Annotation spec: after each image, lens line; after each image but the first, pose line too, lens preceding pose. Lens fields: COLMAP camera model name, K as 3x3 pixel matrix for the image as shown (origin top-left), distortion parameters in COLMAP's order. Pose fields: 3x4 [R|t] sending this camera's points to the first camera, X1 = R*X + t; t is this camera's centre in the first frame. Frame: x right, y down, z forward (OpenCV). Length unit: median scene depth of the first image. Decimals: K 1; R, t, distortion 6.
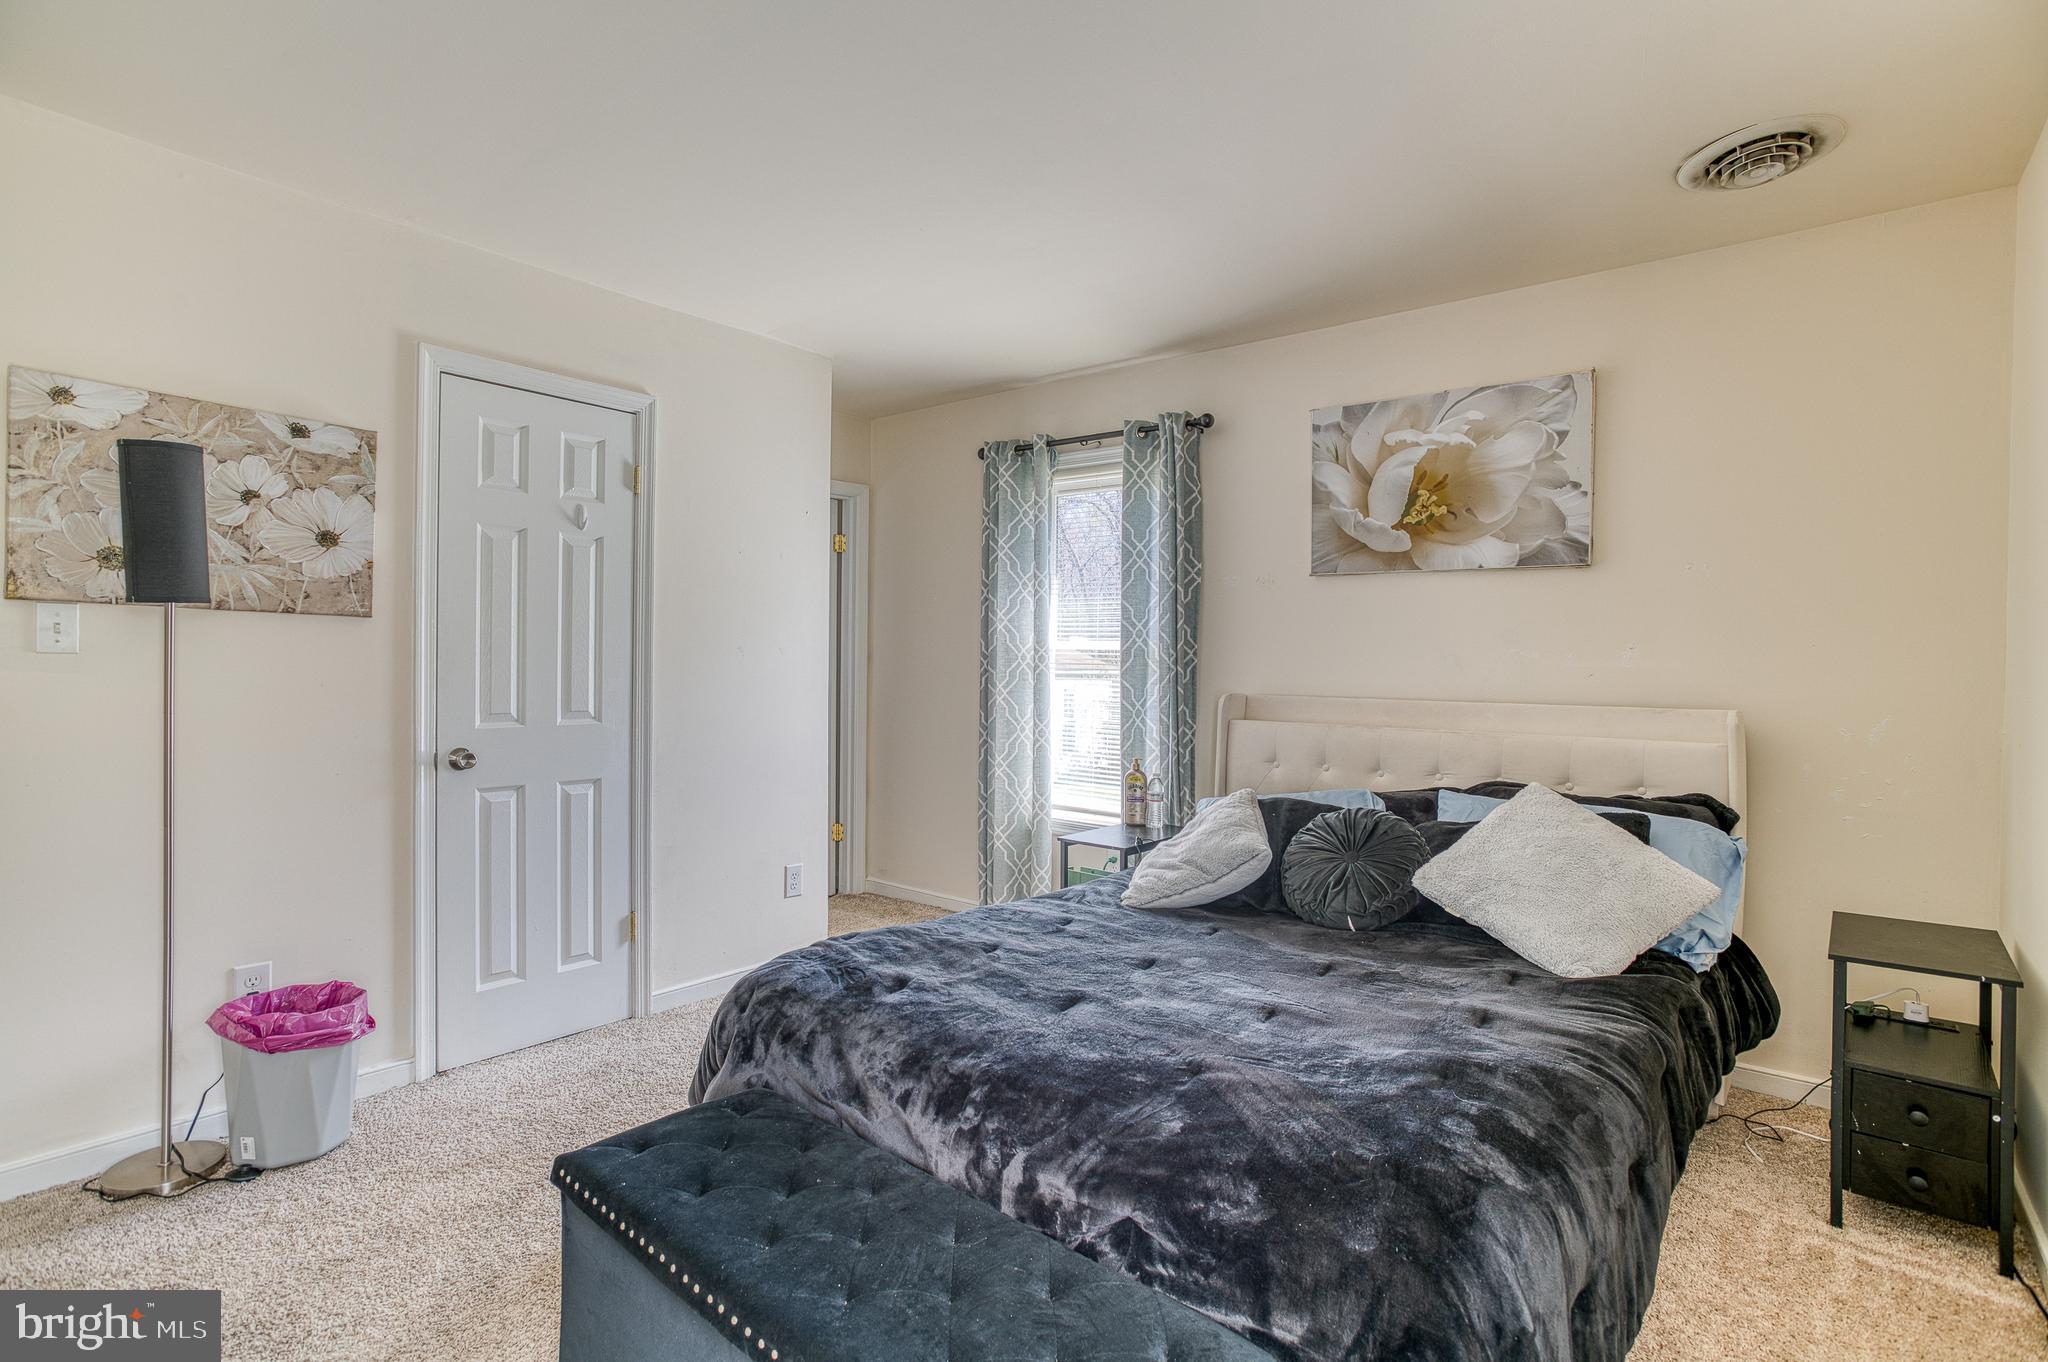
lens RADIAL K [[997.1, 0, 1020.7], [0, 997.1, 675.7], [0, 0, 1]] dist [-0.053632, 0.023534]
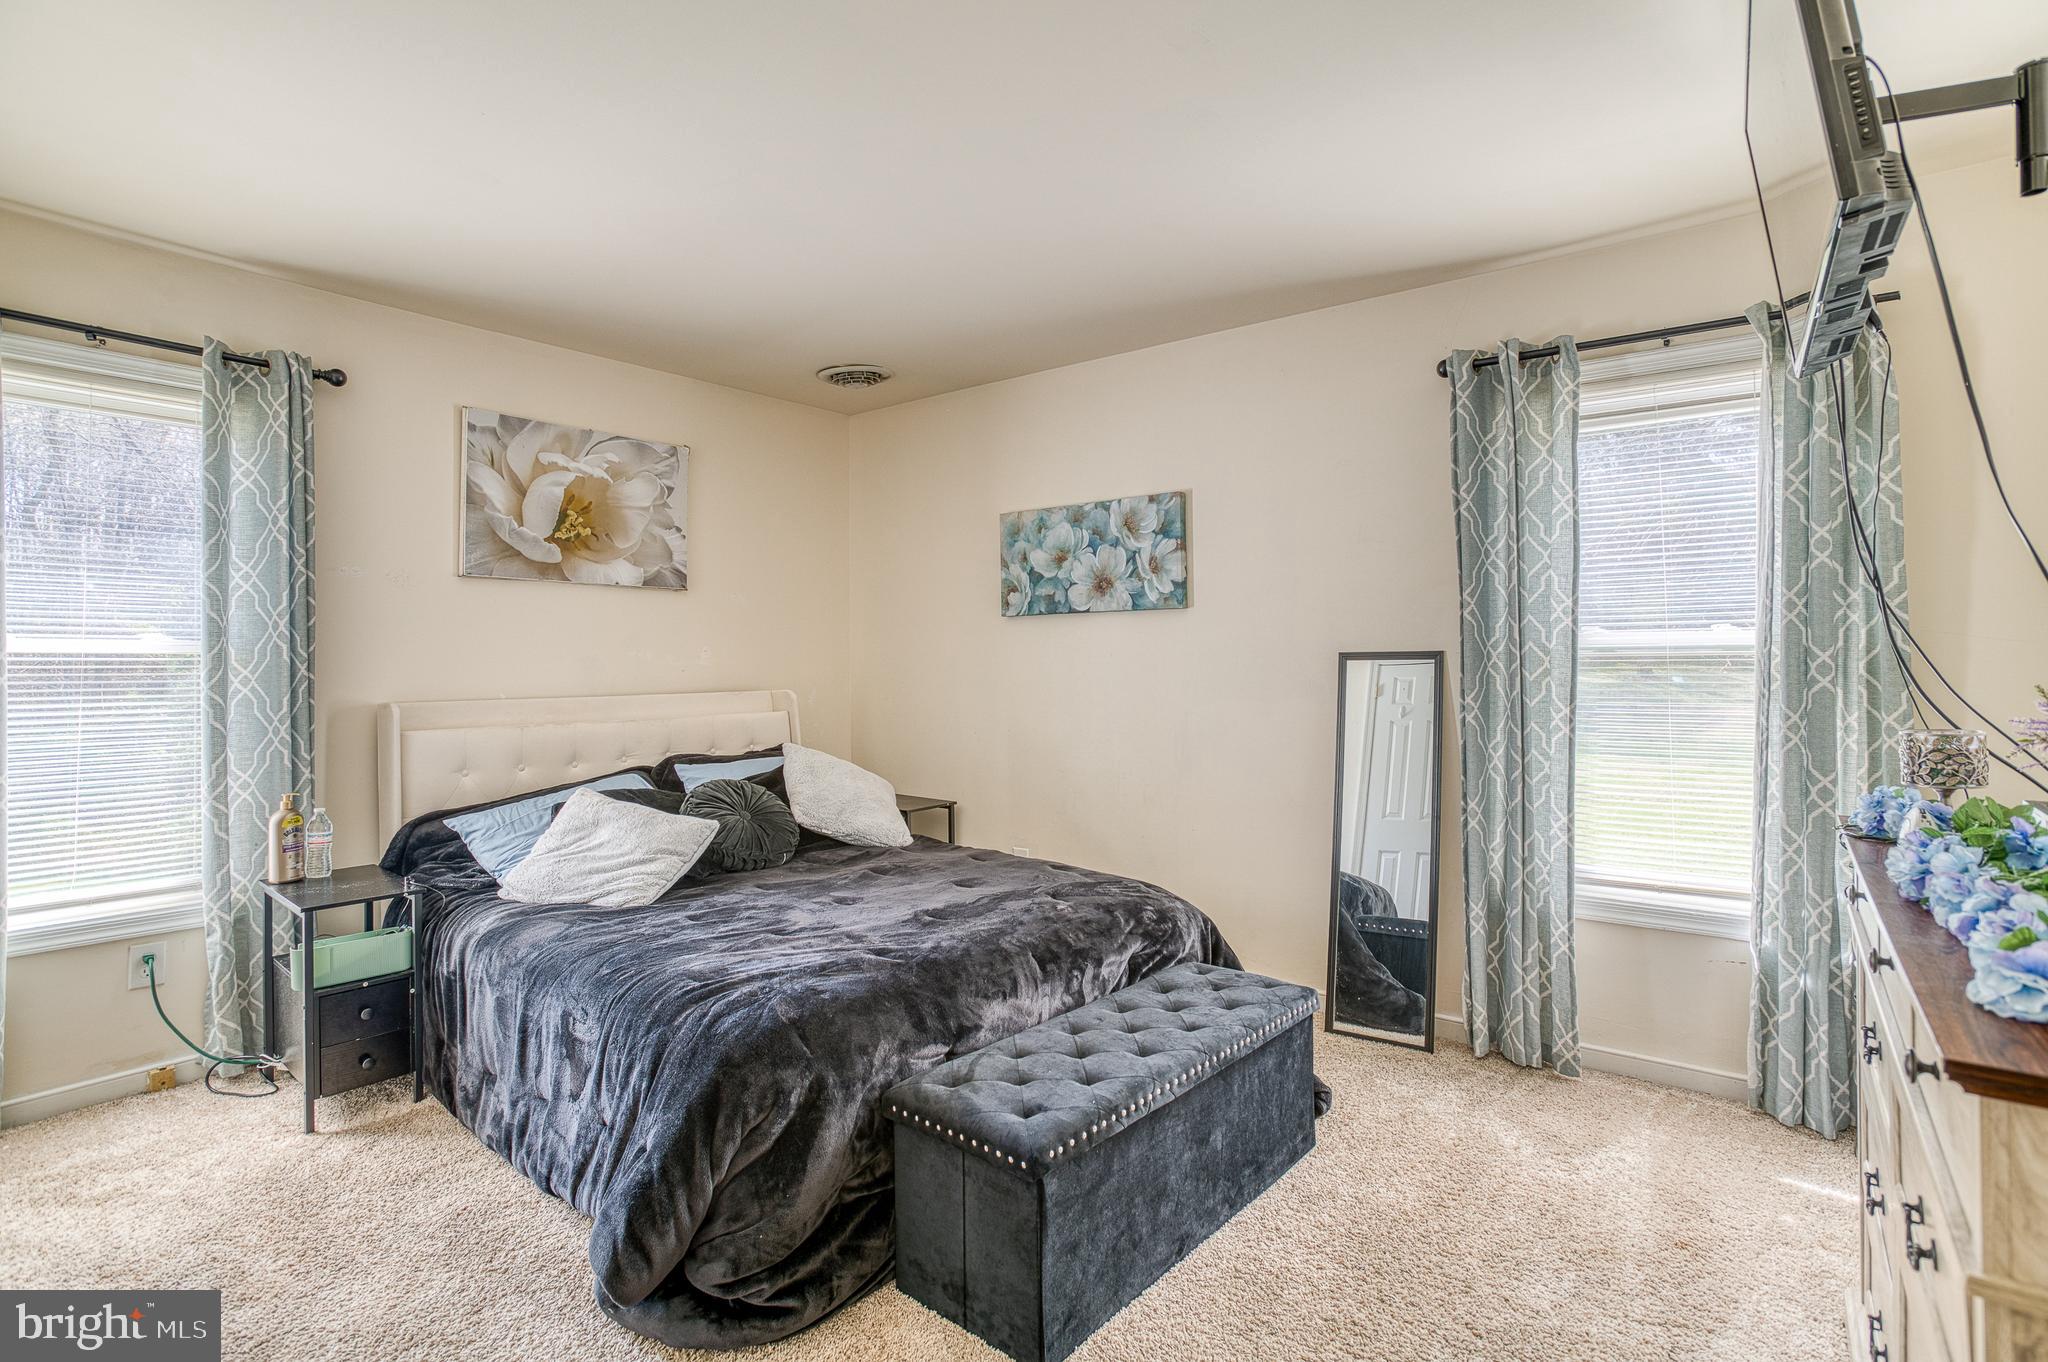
lens RADIAL K [[997.1, 0, 1020.7], [0, 997.1, 675.7], [0, 0, 1]] dist [-0.053632, 0.023534]
pose [[-0.022568, -0.025980, 0.999408, -0.737174], [0.027732, 0.999261, 0.026602, -0.015133], [-0.999361, 0.028316, -0.021831, 0.515266]]
